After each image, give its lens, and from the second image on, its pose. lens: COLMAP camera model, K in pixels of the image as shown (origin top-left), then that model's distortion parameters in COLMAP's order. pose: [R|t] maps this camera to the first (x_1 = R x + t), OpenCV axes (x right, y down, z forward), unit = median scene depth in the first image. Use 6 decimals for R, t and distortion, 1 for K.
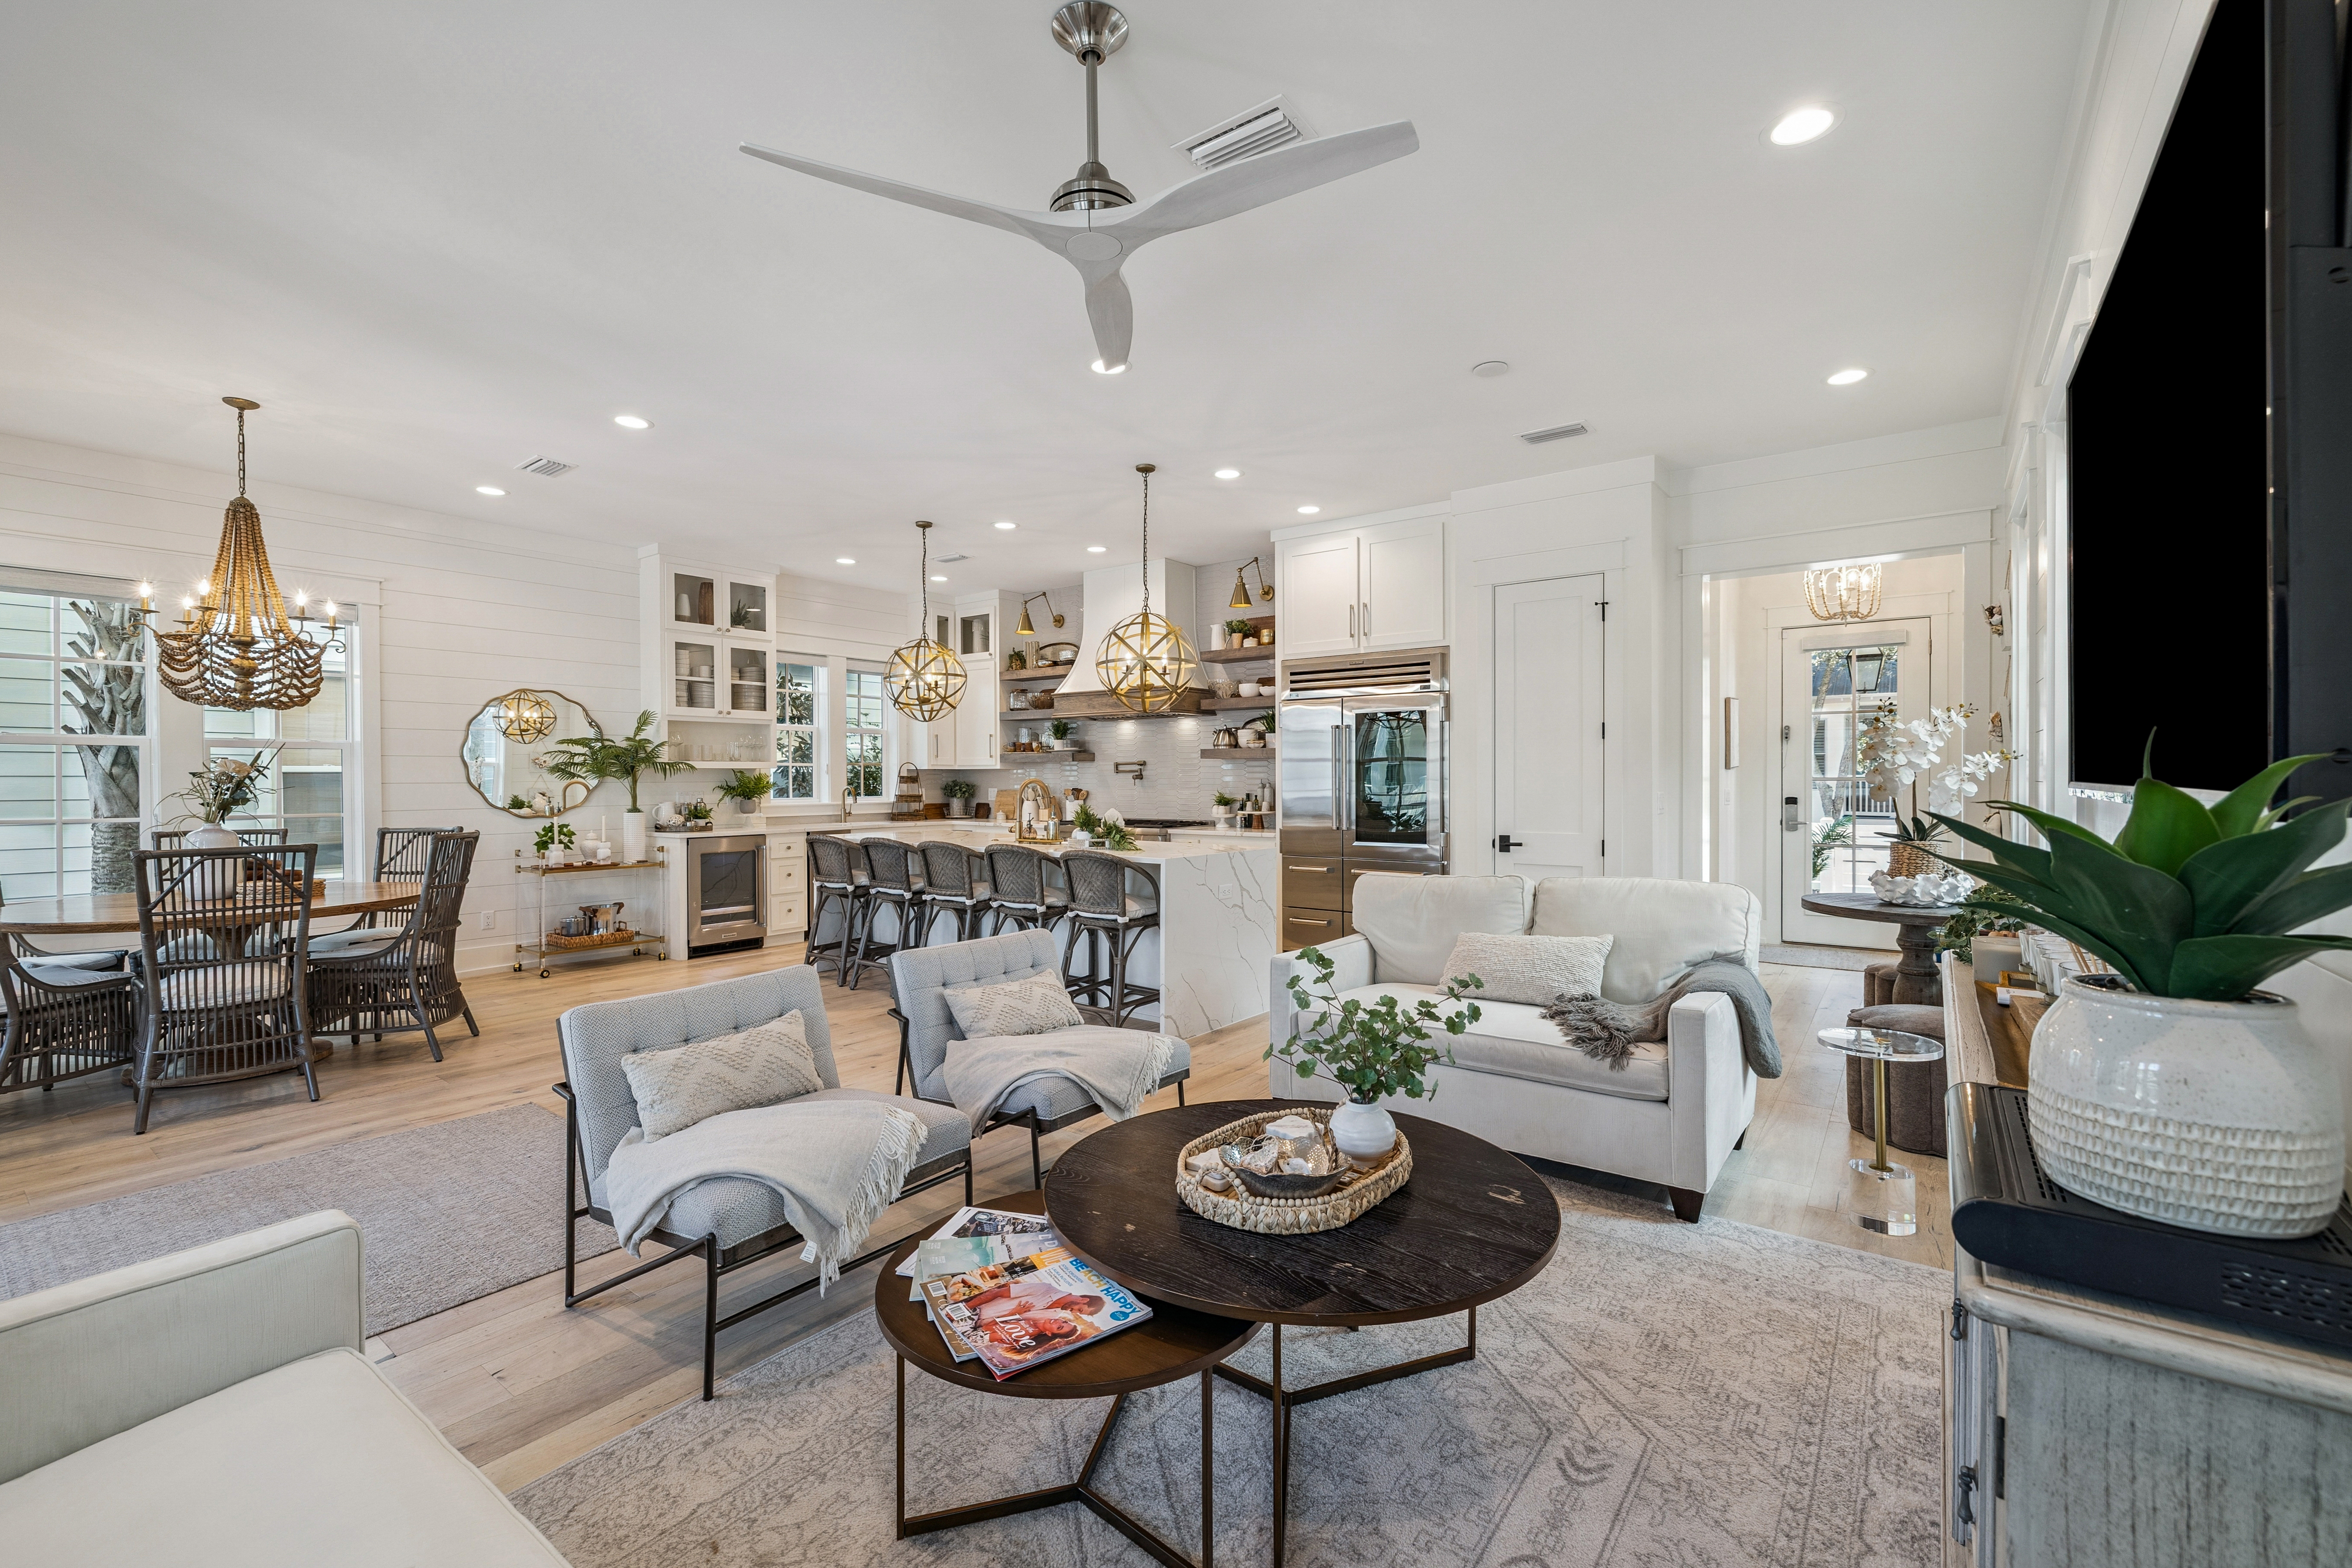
lens RADIAL K [[981.0, 0, 1166.4], [0, 981.0, 785.9], [0, 0, 1]] dist [0.002189, -0.000615]
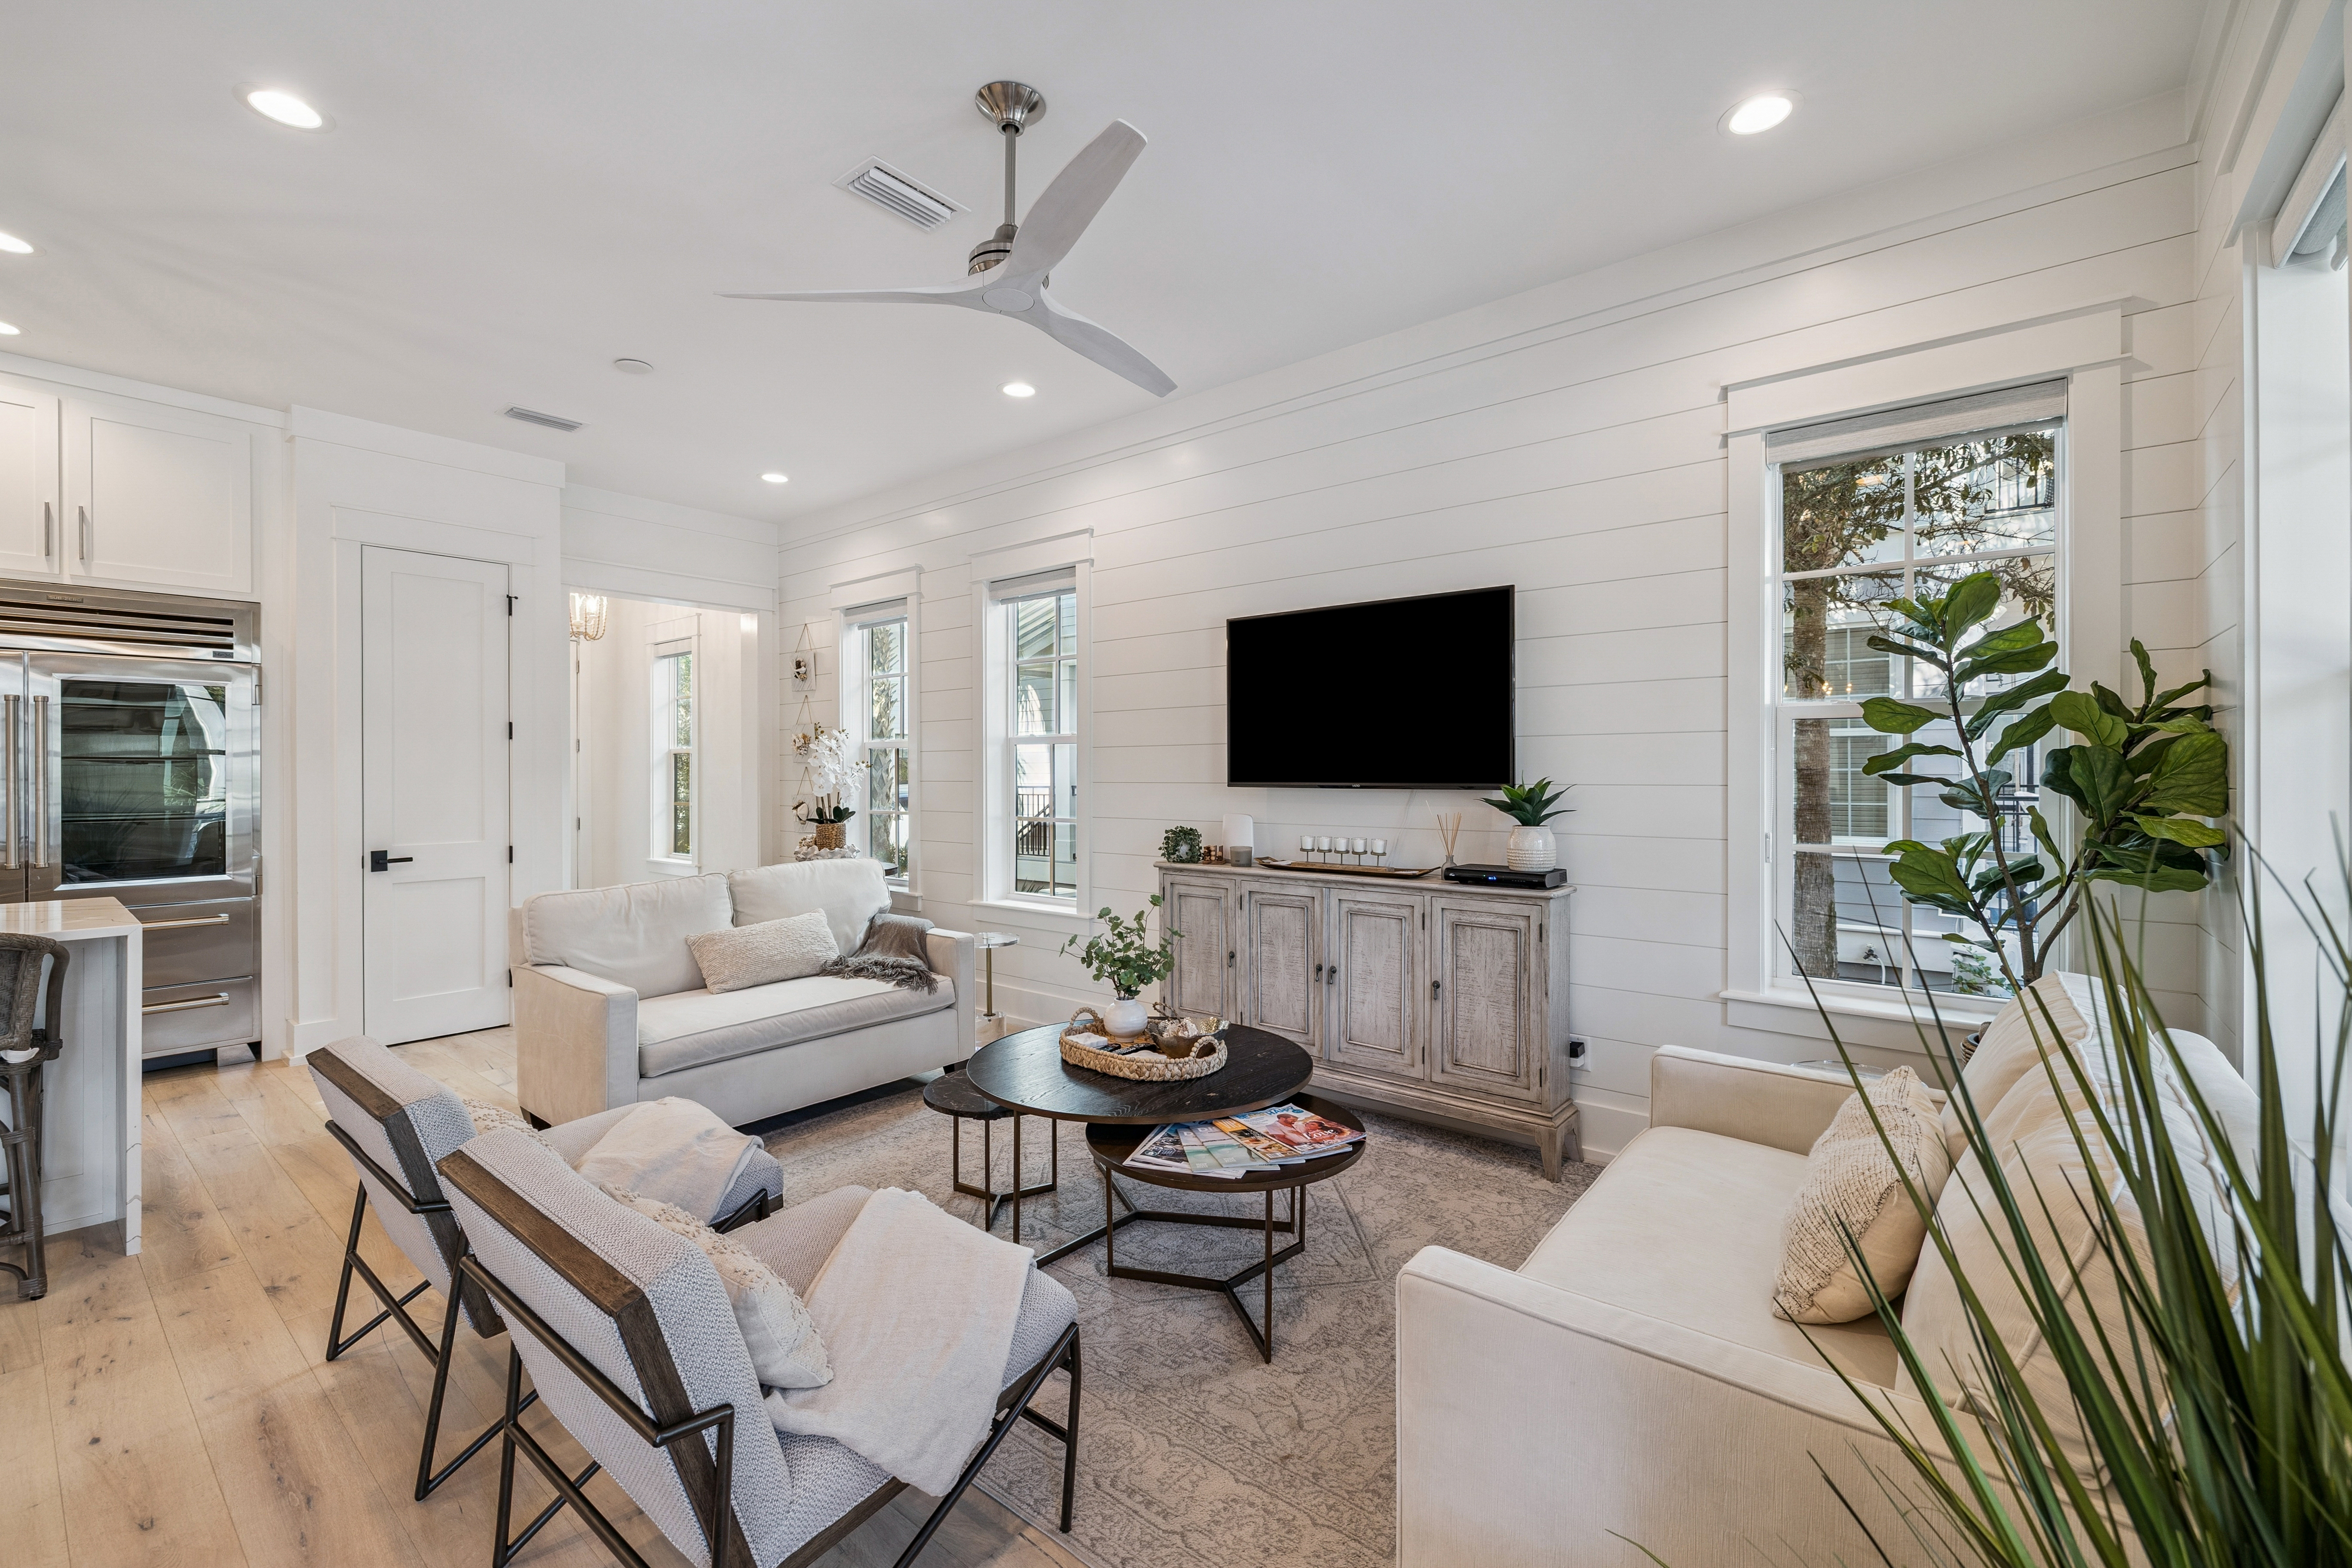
lens RADIAL K [[981.0, 0, 1172.3], [0, 981.0, 775.9], [0, 0, 1]] dist [0.002189, -0.000615]
pose [[0.044049, 0.000010, 0.999029, -1.397861], [0.009330, 0.999956, -0.000421, -0.017624], [-0.998986, 0.009339, 0.044047, 0.933795]]
